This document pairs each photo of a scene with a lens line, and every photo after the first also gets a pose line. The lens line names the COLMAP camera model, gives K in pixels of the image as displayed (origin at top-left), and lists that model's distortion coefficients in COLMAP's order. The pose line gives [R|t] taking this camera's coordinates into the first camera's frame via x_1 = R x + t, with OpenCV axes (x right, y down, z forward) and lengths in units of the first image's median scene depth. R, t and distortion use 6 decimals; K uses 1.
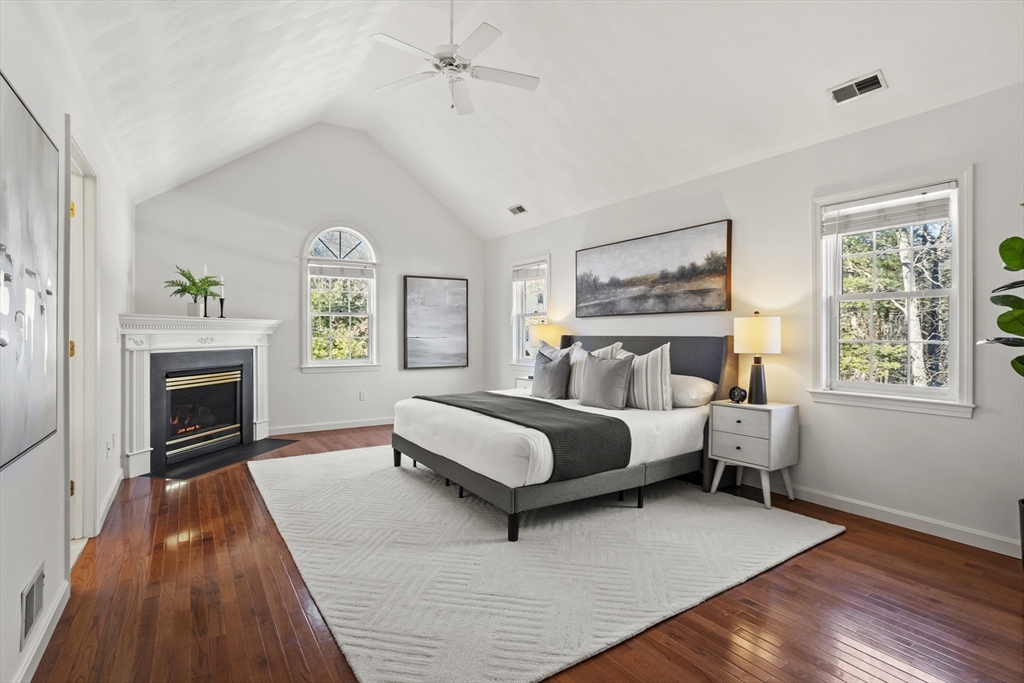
lens RADIAL K [[500.8, 0, 514.7], [0, 500.8, 338.7], [0, 0, 1]] dist [-0.031108, 0.008183]
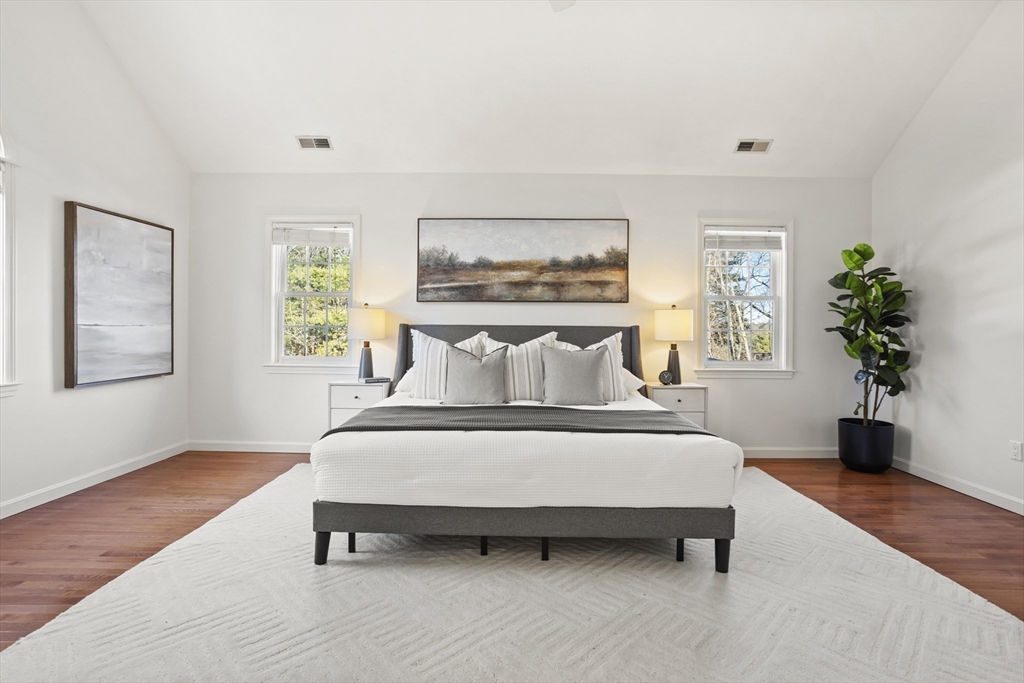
lens RADIAL K [[500.8, 0, 506.1], [0, 500.8, 328.1], [0, 0, 1]] dist [-0.031108, 0.008183]
pose [[0.566207, 0.002405, 0.824260, -0.541262], [-0.000998, 0.999997, -0.002232, 0.002226], [-0.824263, 0.000441, 0.566207, 0.509965]]
